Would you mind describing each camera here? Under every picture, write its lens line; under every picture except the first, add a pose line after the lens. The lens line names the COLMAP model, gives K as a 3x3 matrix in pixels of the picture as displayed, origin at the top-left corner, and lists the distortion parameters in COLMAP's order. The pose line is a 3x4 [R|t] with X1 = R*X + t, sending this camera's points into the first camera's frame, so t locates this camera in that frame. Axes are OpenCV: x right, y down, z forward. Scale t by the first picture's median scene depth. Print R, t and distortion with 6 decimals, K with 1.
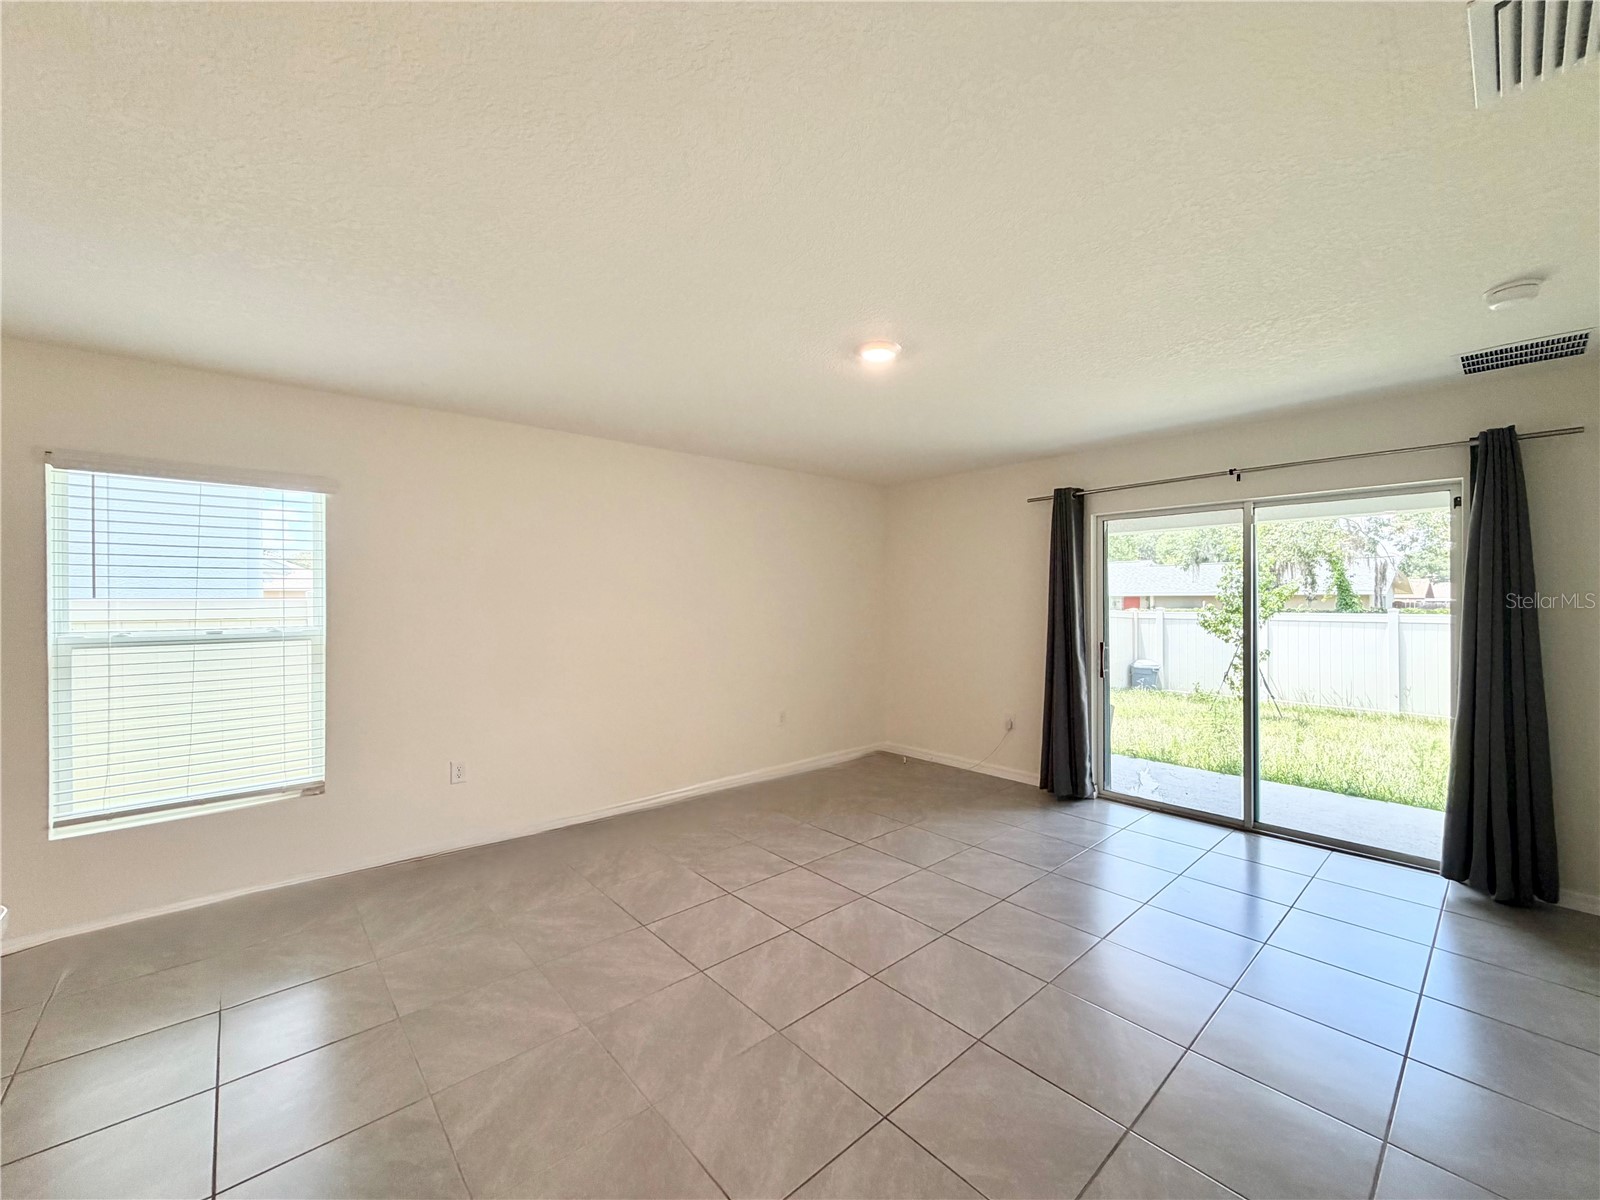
lens RADIAL K [[640.6, 0, 796.8], [0, 640.6, 592.7], [0, 0, 1]] dist [0.001923, 0.000729]
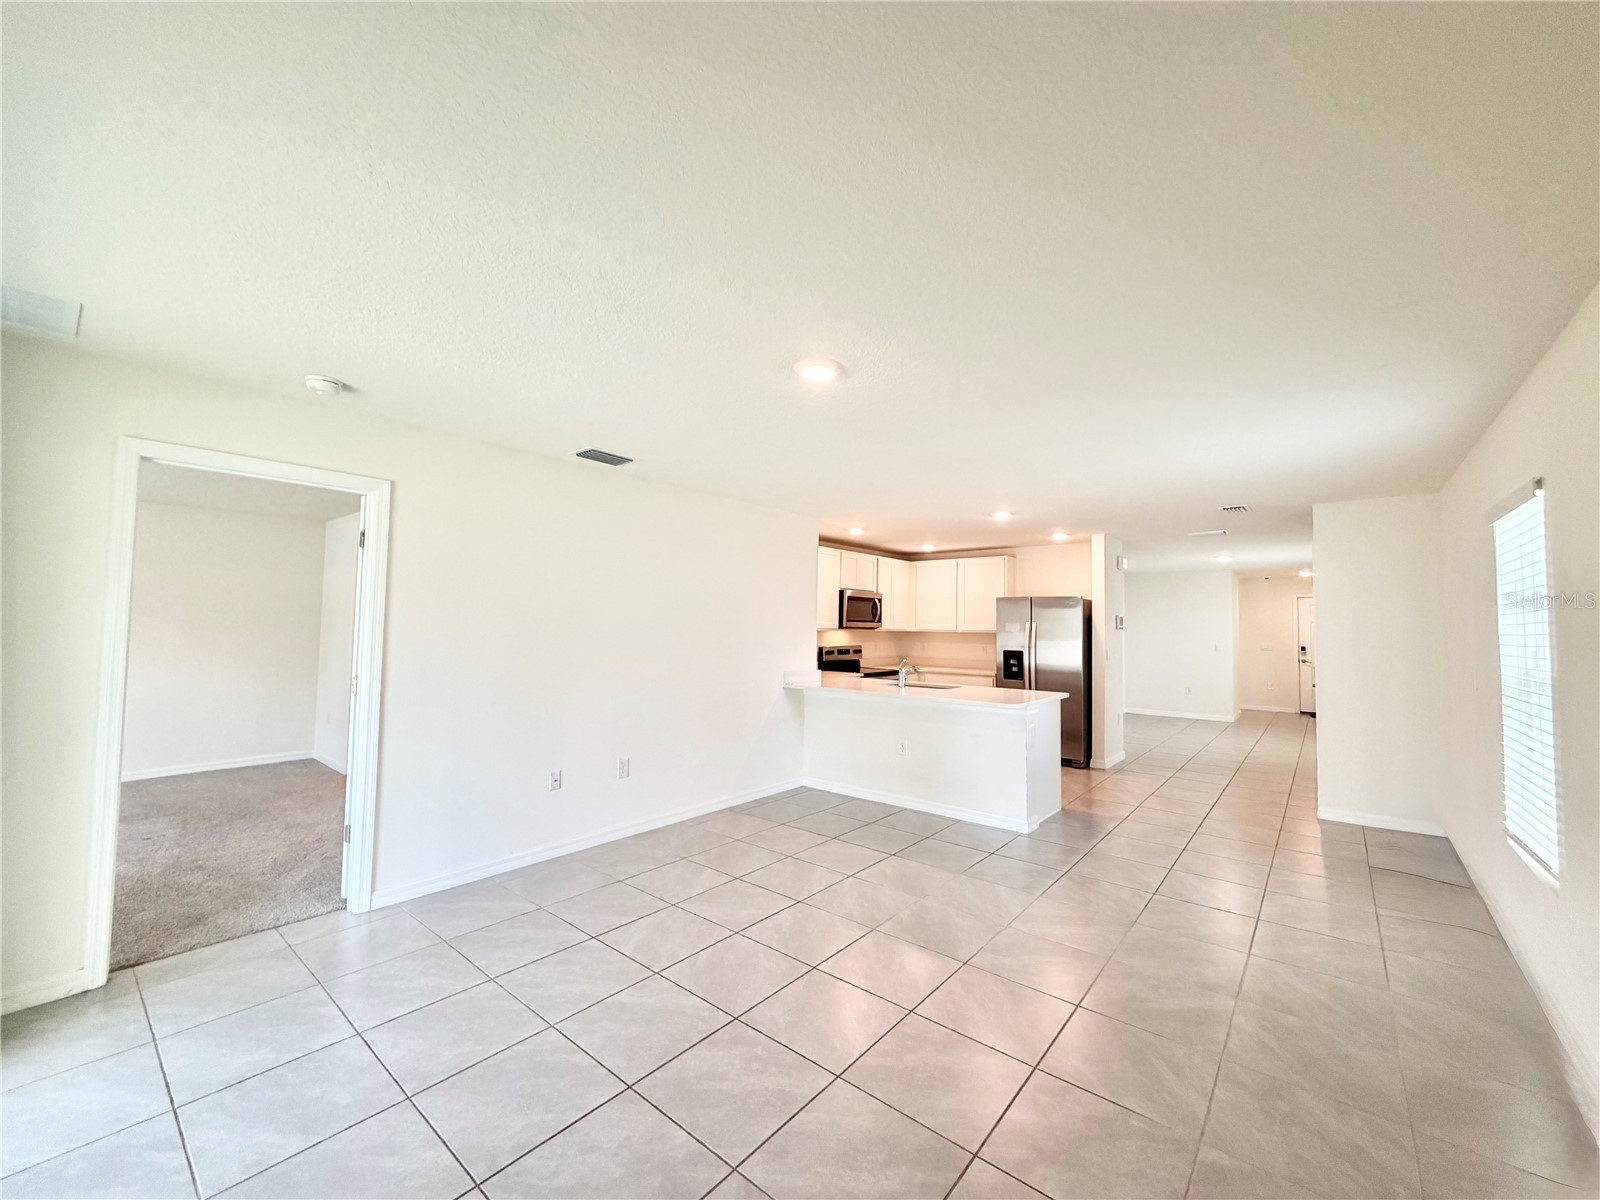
lens RADIAL K [[640.6, 0, 797.6], [0, 640.6, 606.4], [0, 0, 1]] dist [0.001923, 0.000729]
pose [[-0.987955, -0.015304, -0.153983, 0.236207], [-0.009813, 0.999291, -0.036361, 0.008530], [0.154430, -0.034412, -0.987404, 1.527264]]
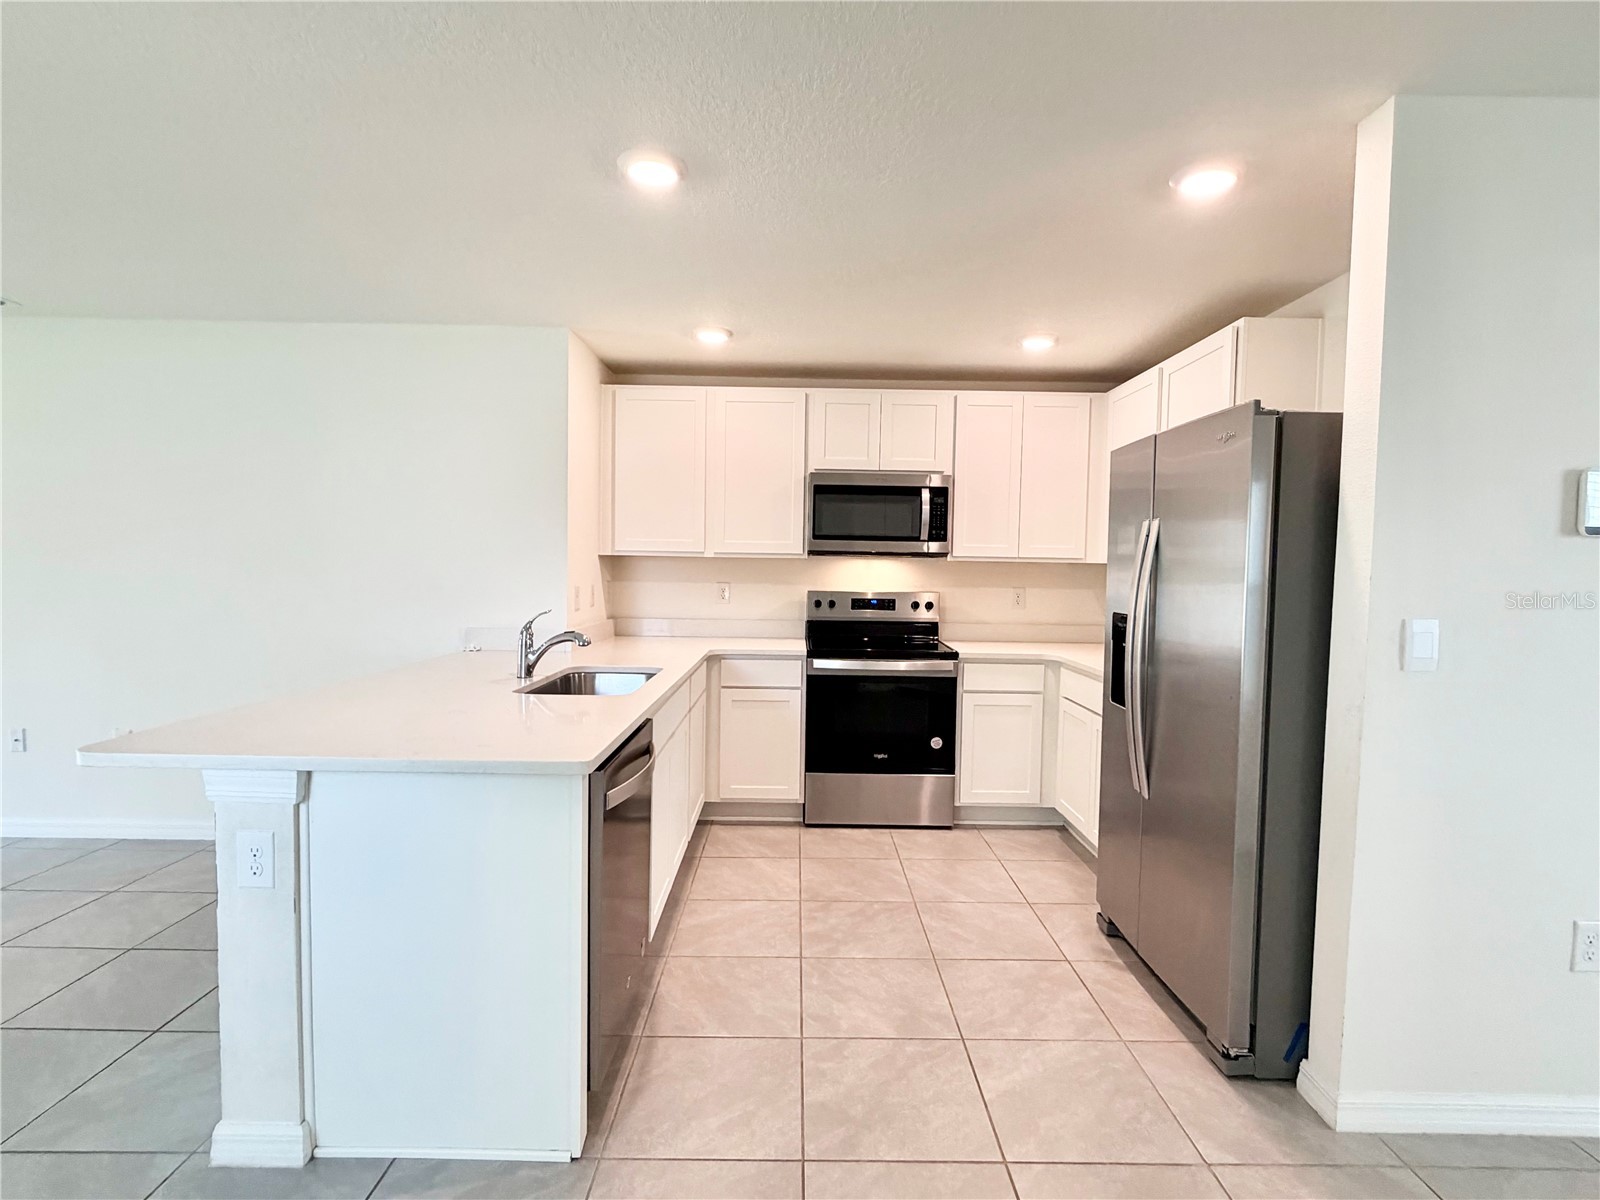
lens RADIAL K [[789.3, 0, 798.9], [0, 789.3, 601.9], [0, 0, 1]] dist [0.008775, -0.002217]
pose [[-0.749610, -0.039109, 0.660723, -1.081774], [-0.016206, 0.999038, 0.040747, 0.029169], [-0.661681, 0.019837, -0.749523, 0.396609]]
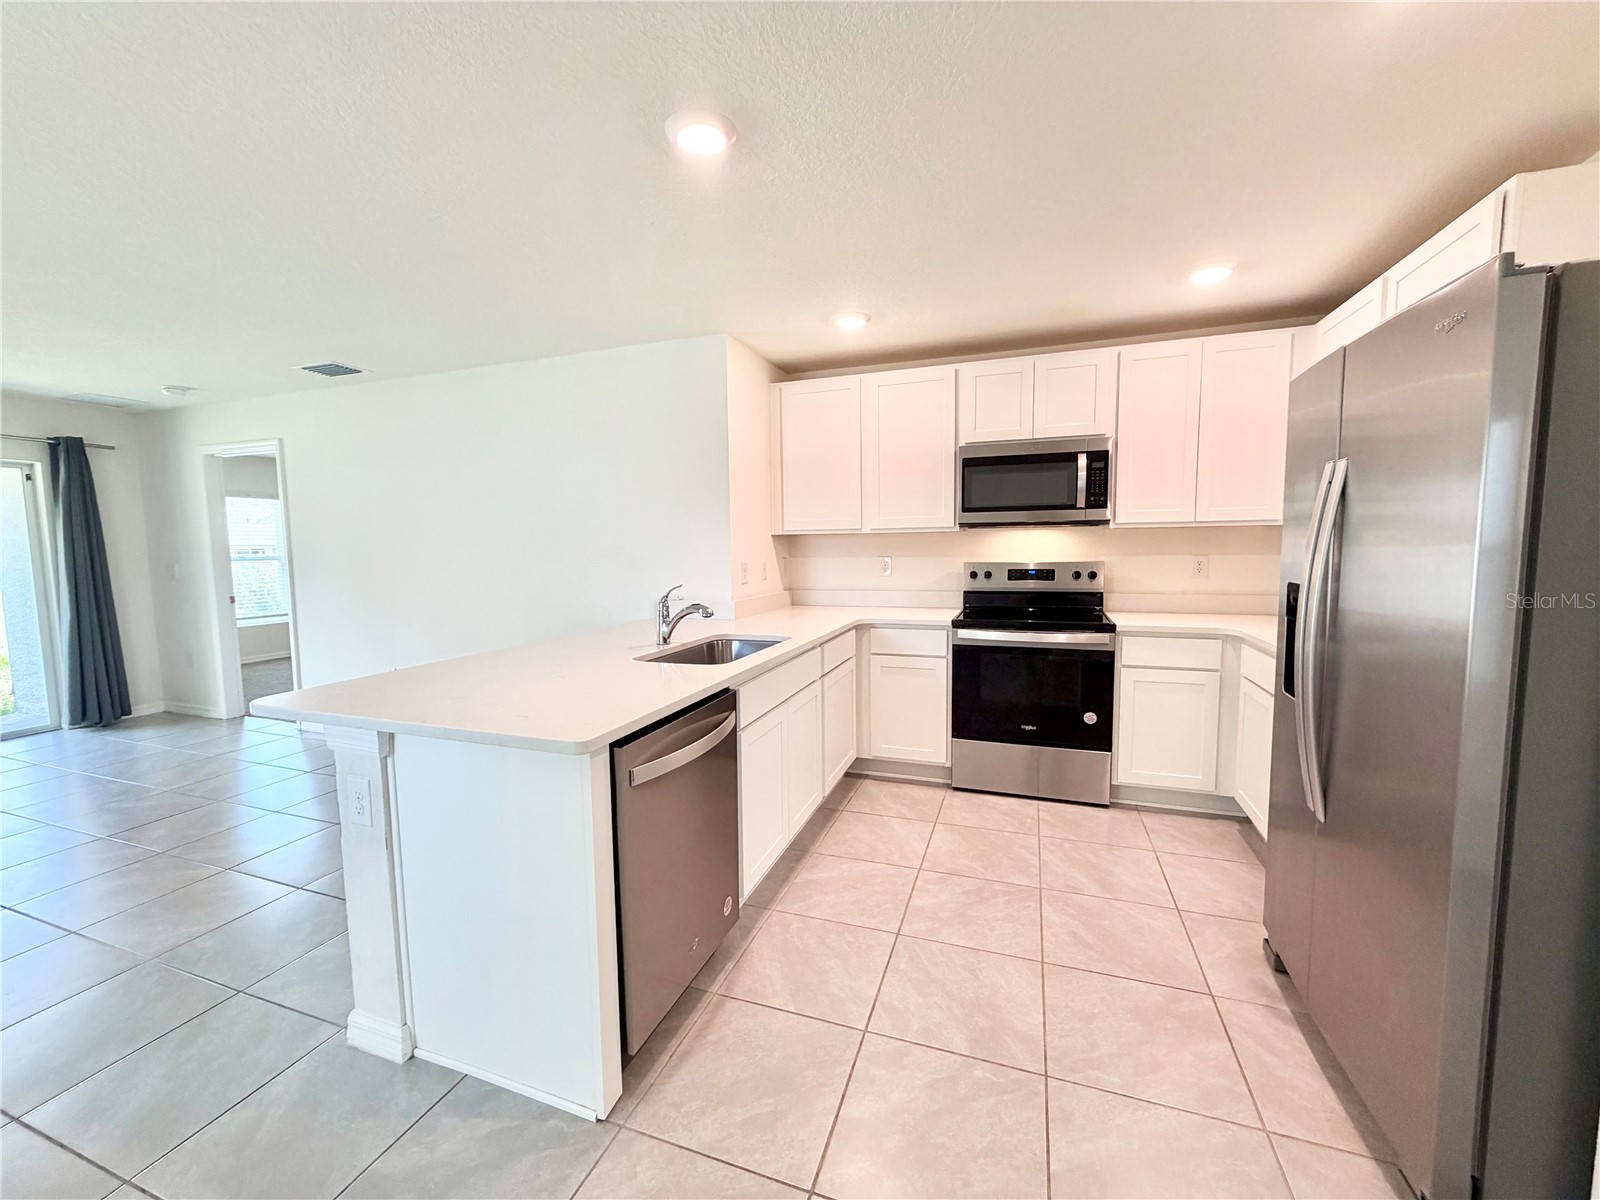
lens RADIAL K [[640.6, 0, 795.6], [0, 640.6, 599.0], [0, 0, 1]] dist [0.001923, 0.000729]
pose [[-0.474121, -0.066025, 0.877981, -1.061532], [0.012224, 0.996595, 0.081546, 0.033191], [-0.880375, 0.049396, -0.471699, 0.173319]]
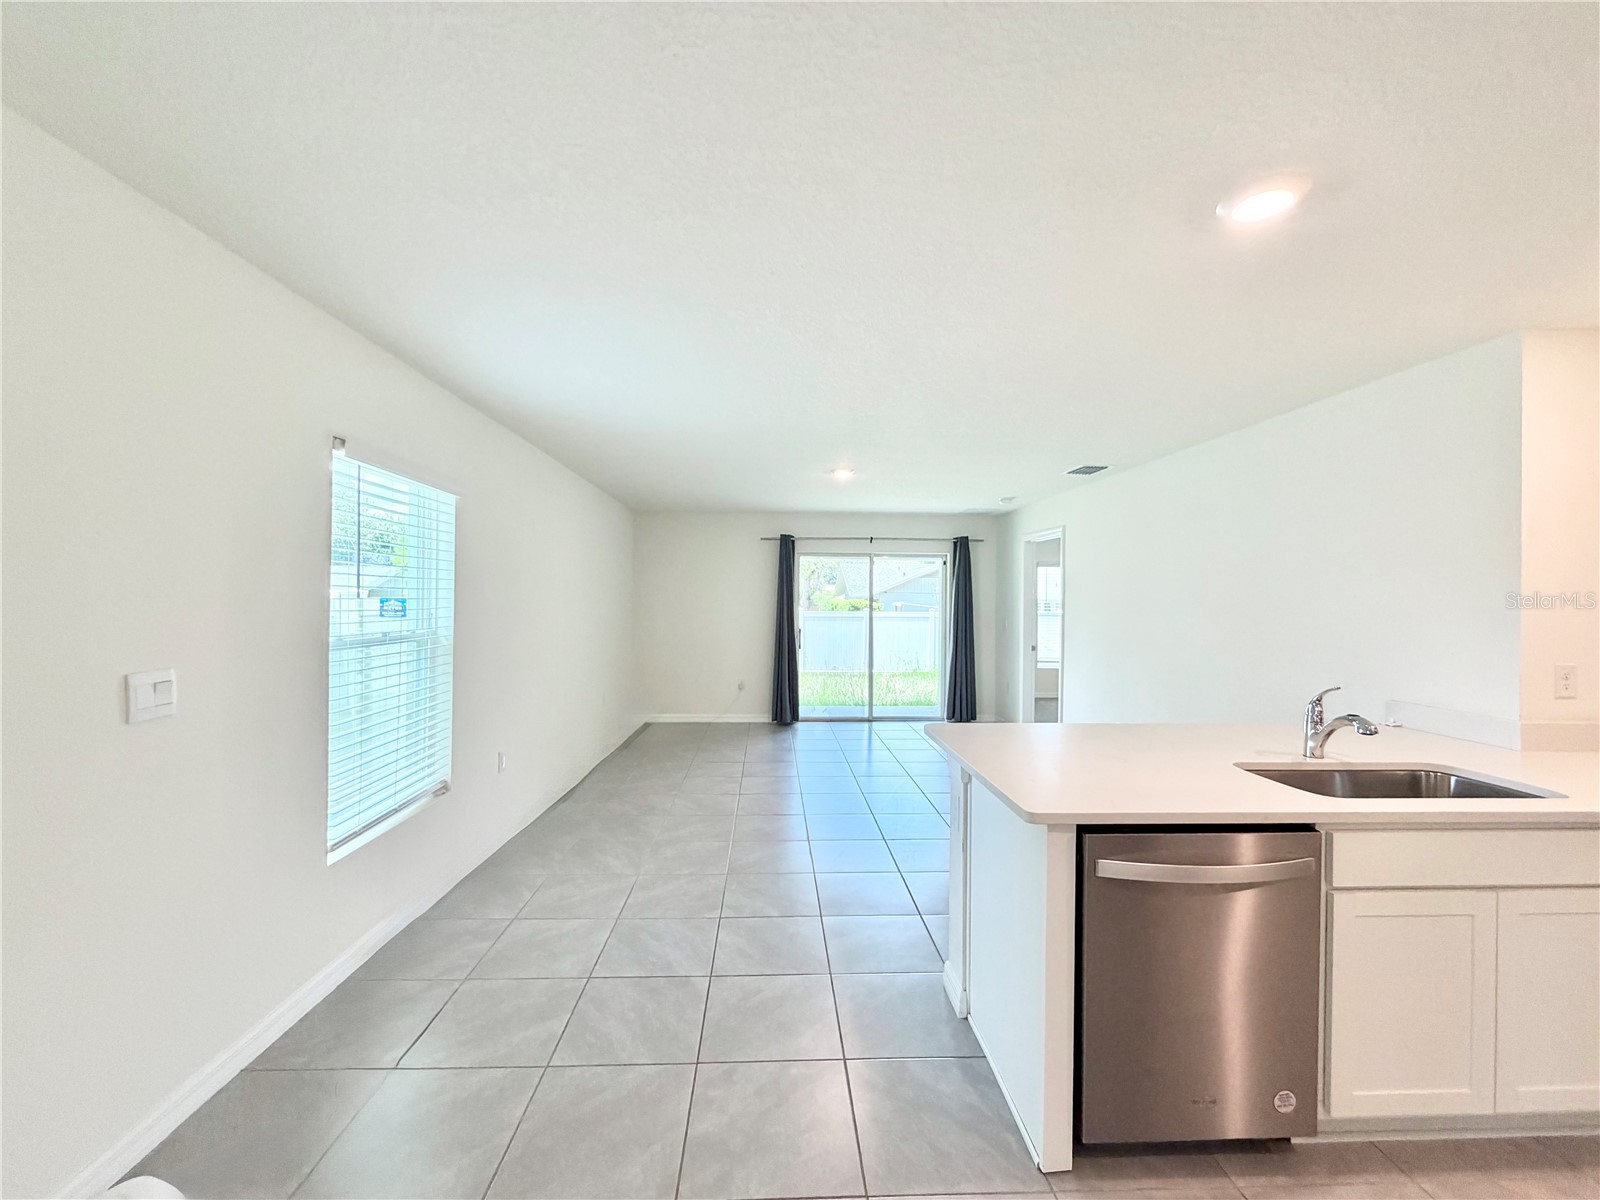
lens RADIAL K [[640.6, 0, 797.4], [0, 640.6, 601.6], [0, 0, 1]] dist [0.001923, 0.000729]
pose [[0.627154, 0.006683, 0.778866, -1.126586], [-0.015391, 0.999874, 0.003813, 0.000106], [-0.778743, -0.014379, 0.627178, -0.057478]]
